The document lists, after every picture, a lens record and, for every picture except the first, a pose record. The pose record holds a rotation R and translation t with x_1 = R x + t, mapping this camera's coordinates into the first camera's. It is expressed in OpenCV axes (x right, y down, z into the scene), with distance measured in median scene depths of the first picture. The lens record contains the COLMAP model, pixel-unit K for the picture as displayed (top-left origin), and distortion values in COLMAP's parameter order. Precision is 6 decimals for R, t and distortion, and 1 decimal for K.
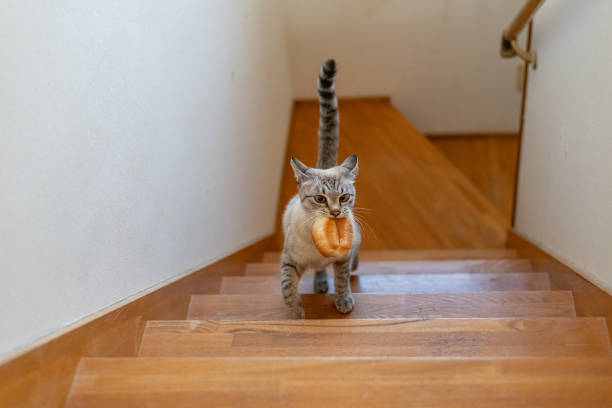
lens RADIAL K [[919.9, 0, 306.0], [0, 919.9, 204.0], [0, 0, 1]] dist [0.009688, 0.024304]
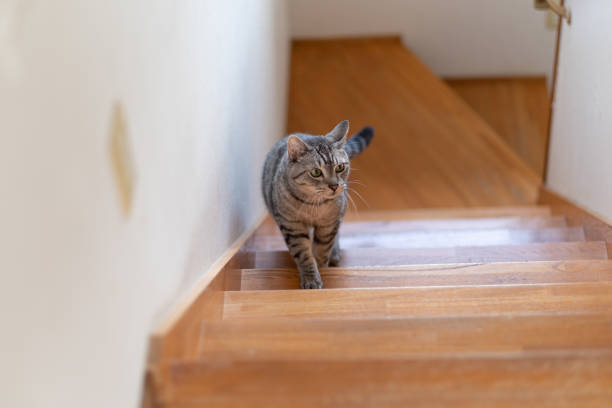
lens RADIAL K [[1390.7, 0, 306.0], [0, 1390.7, 204.0], [0, 0, 1]] dist [0.033025, -0.122704]
pose [[0.997775, -0.010878, 0.065781, -0.217217], [0.008256, 0.999166, 0.039997, -0.025300], [-0.066162, -0.039365, 0.997032, -0.778648]]
